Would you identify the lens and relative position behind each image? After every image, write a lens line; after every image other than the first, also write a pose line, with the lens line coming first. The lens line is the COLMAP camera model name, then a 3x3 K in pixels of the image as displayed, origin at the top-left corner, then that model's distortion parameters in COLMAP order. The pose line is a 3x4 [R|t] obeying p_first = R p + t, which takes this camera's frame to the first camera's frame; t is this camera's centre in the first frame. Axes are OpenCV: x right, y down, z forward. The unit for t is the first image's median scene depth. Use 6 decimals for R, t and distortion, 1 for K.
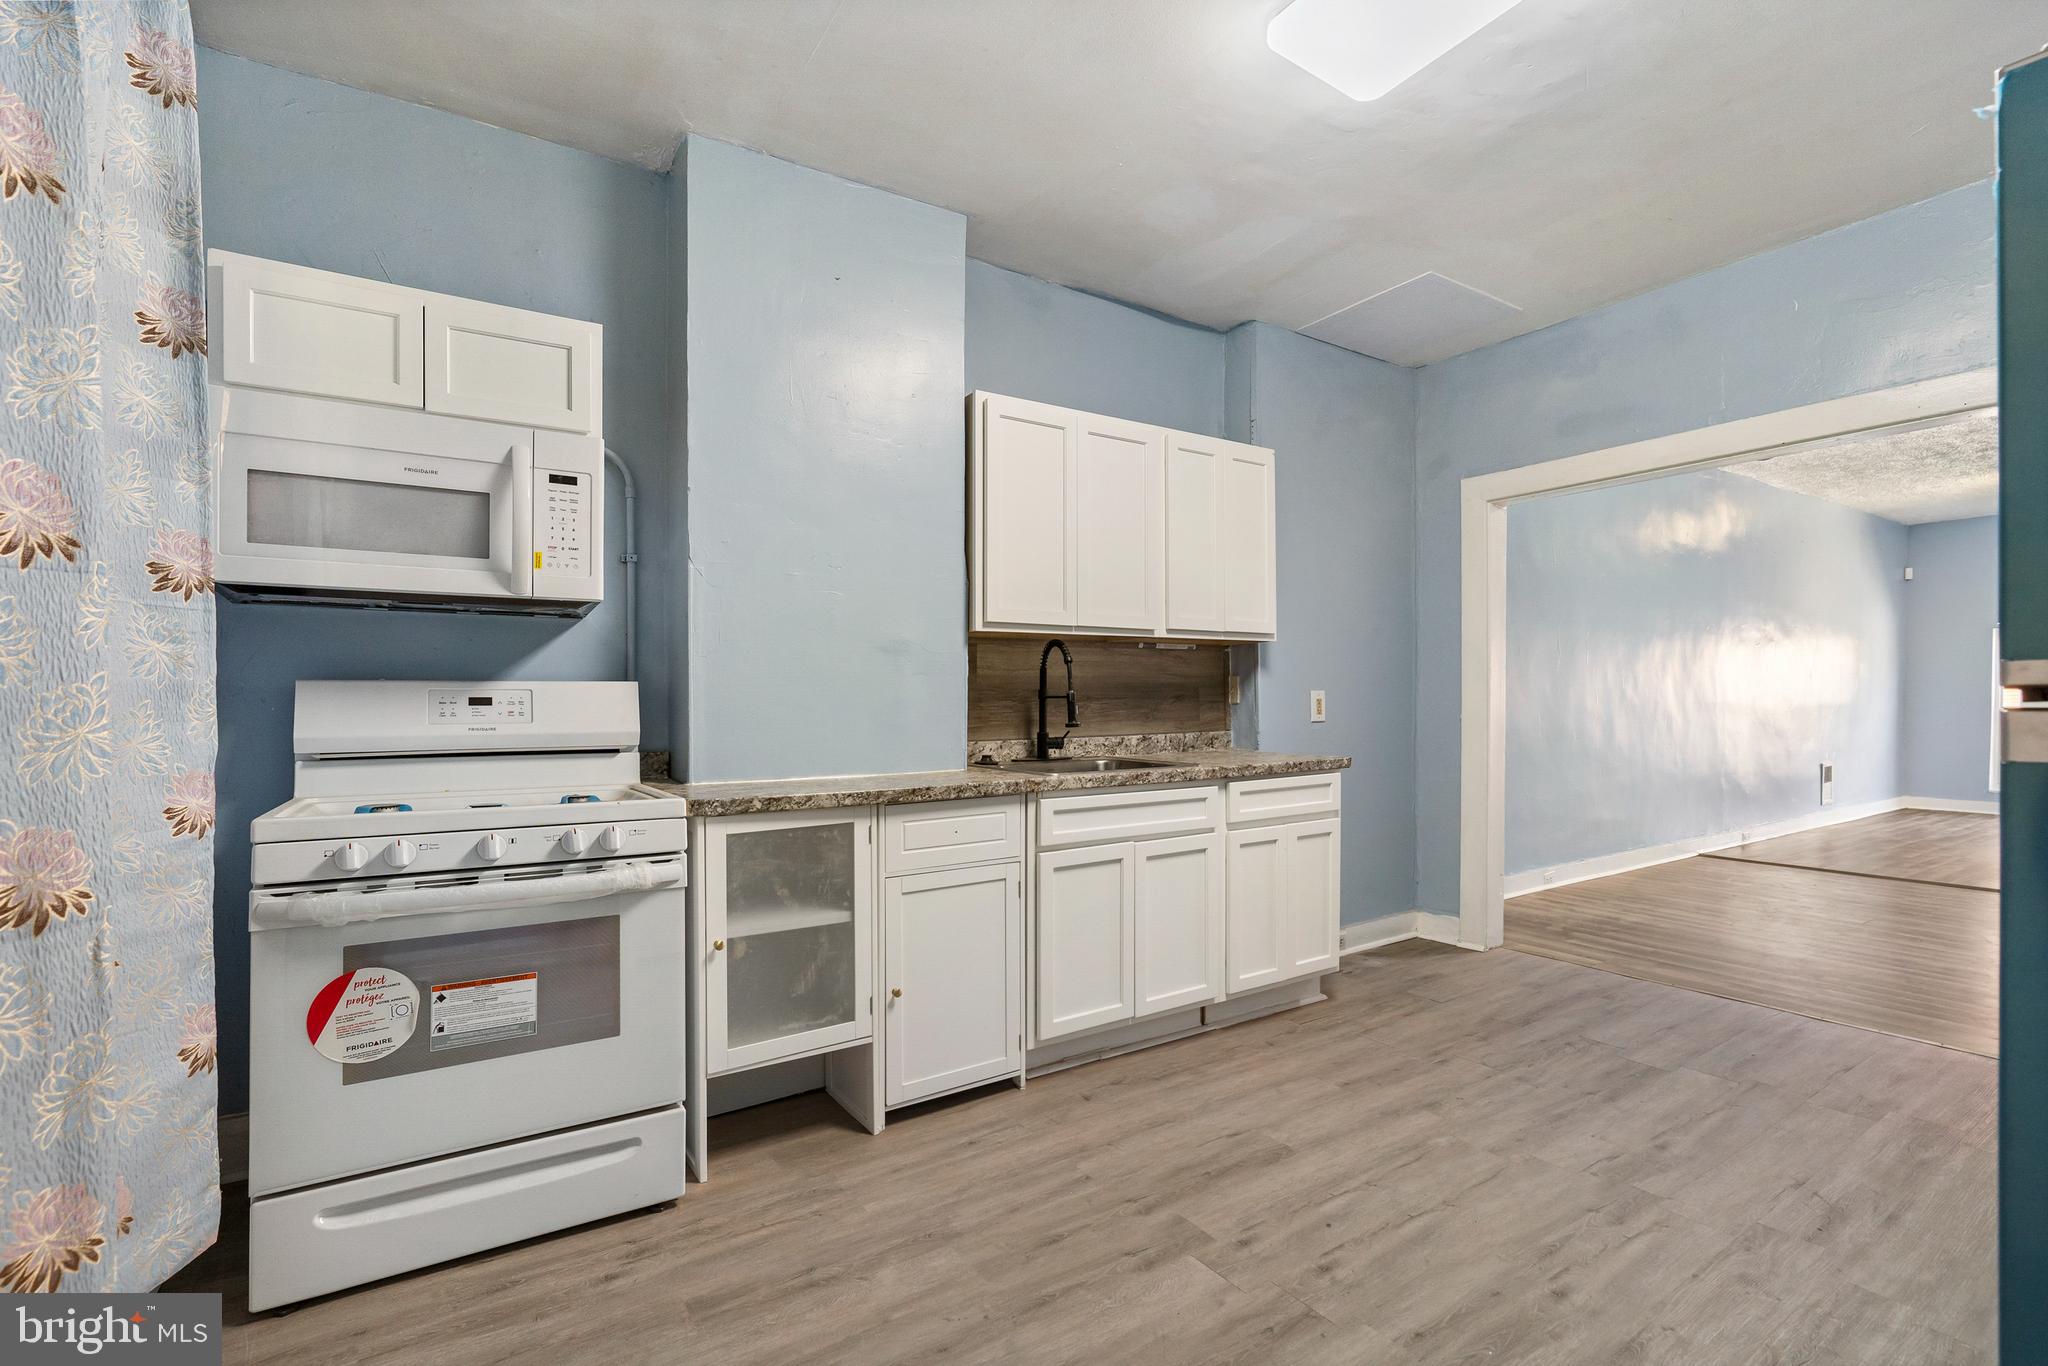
lens RADIAL K [[933.6, 0, 1027.5], [0, 933.6, 708.7], [0, 0, 1]] dist [-0.005581, 0.001427]
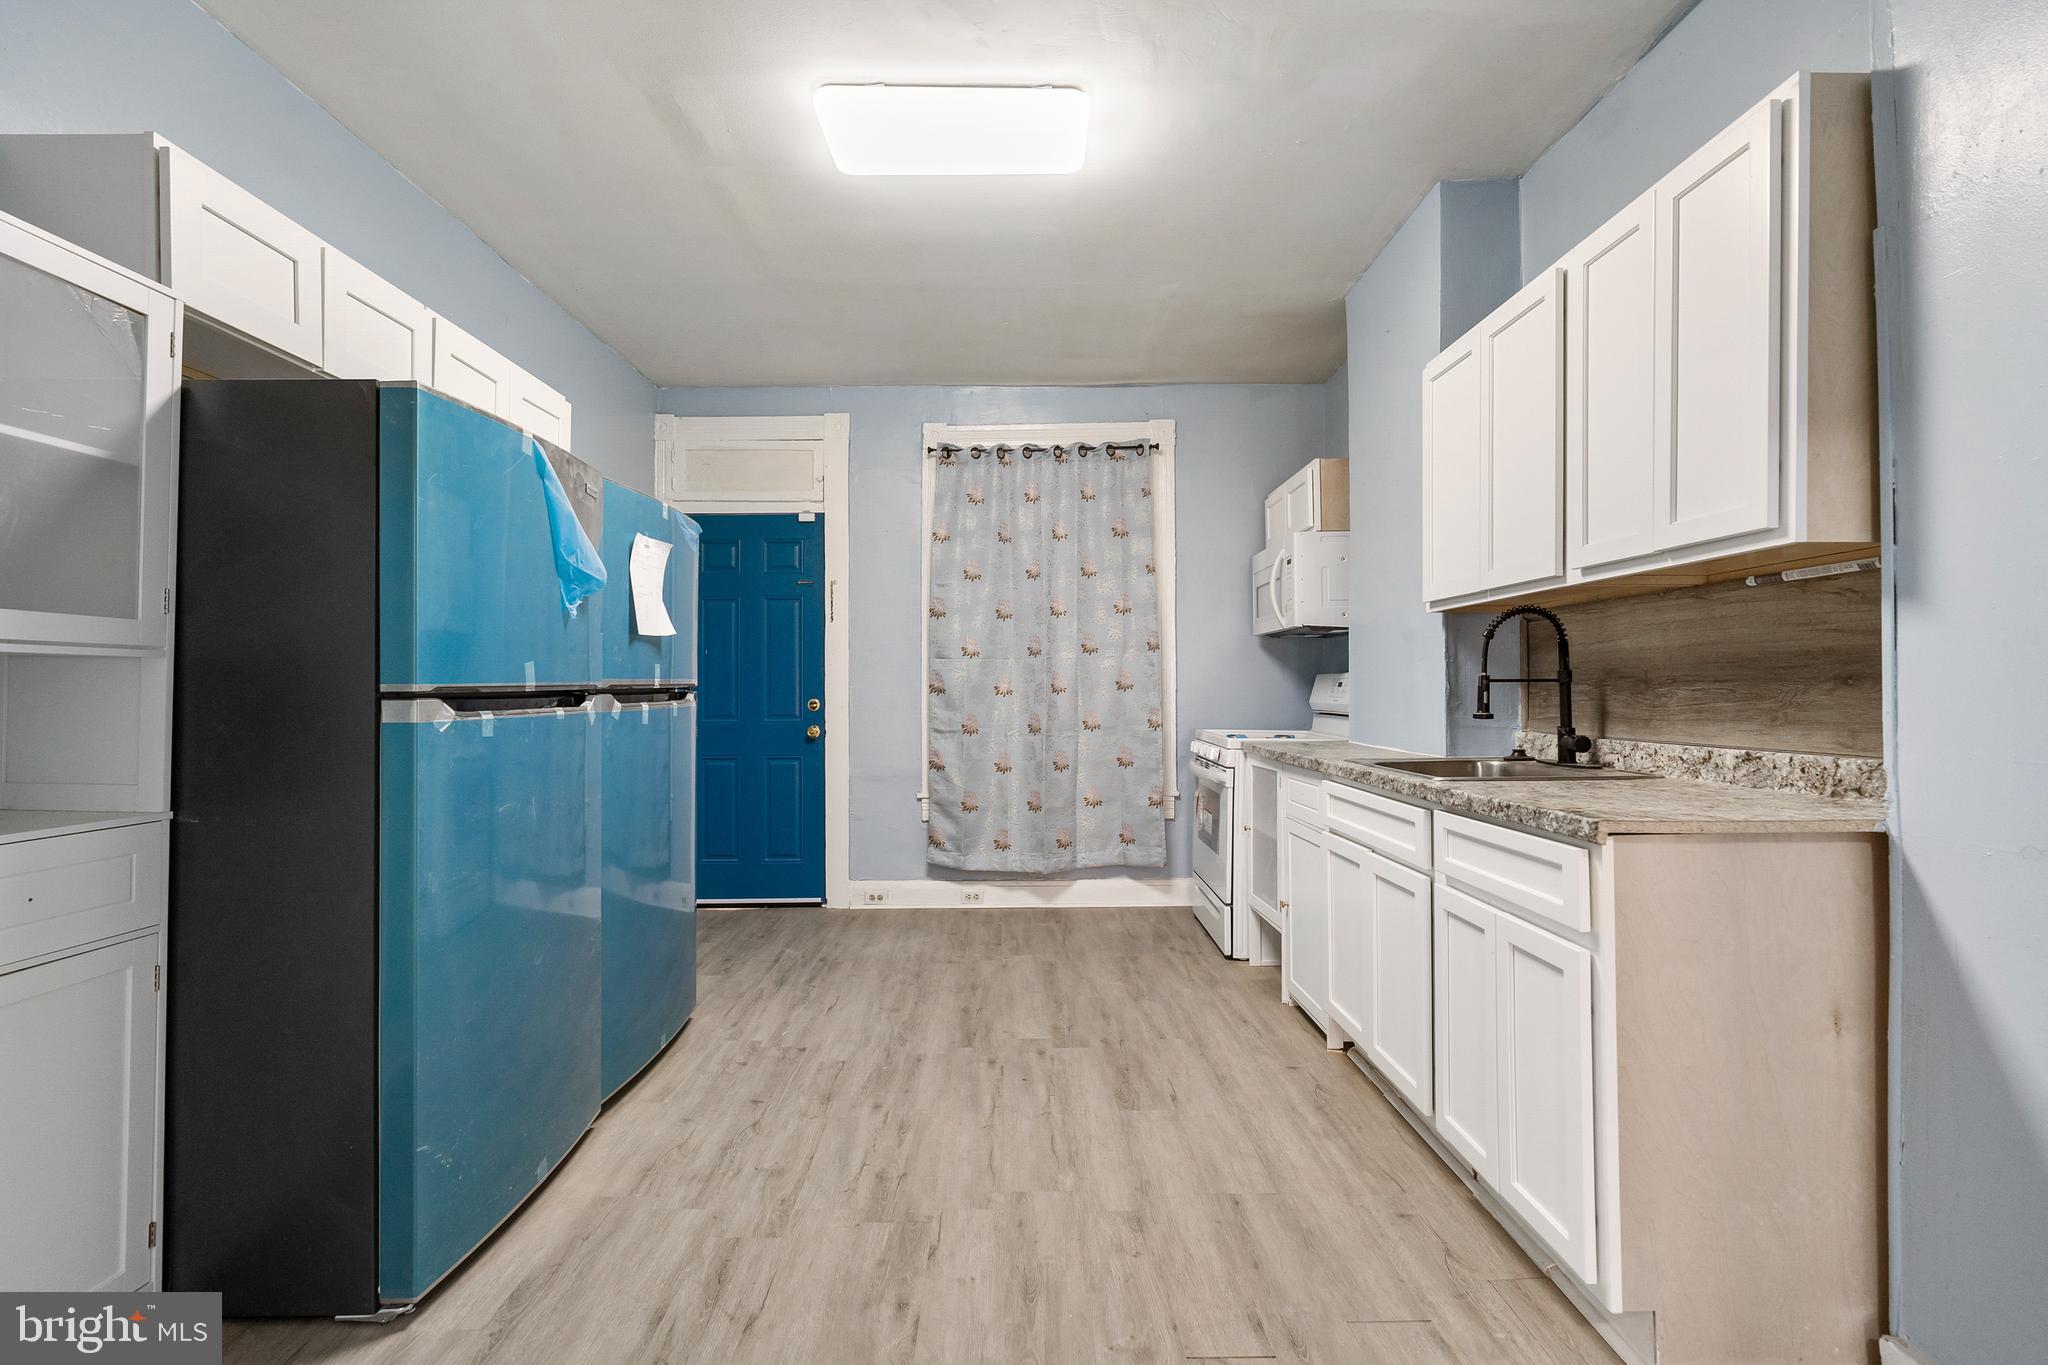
lens RADIAL K [[933.6, 0, 1017.6], [0, 933.6, 682.9], [0, 0, 1]] dist [-0.005581, 0.001427]
pose [[-0.543772, 0.002745, -0.839229, 1.278408], [-0.000873, 0.999992, 0.003837, -0.018848], [0.839233, 0.002819, -0.543765, 1.513942]]
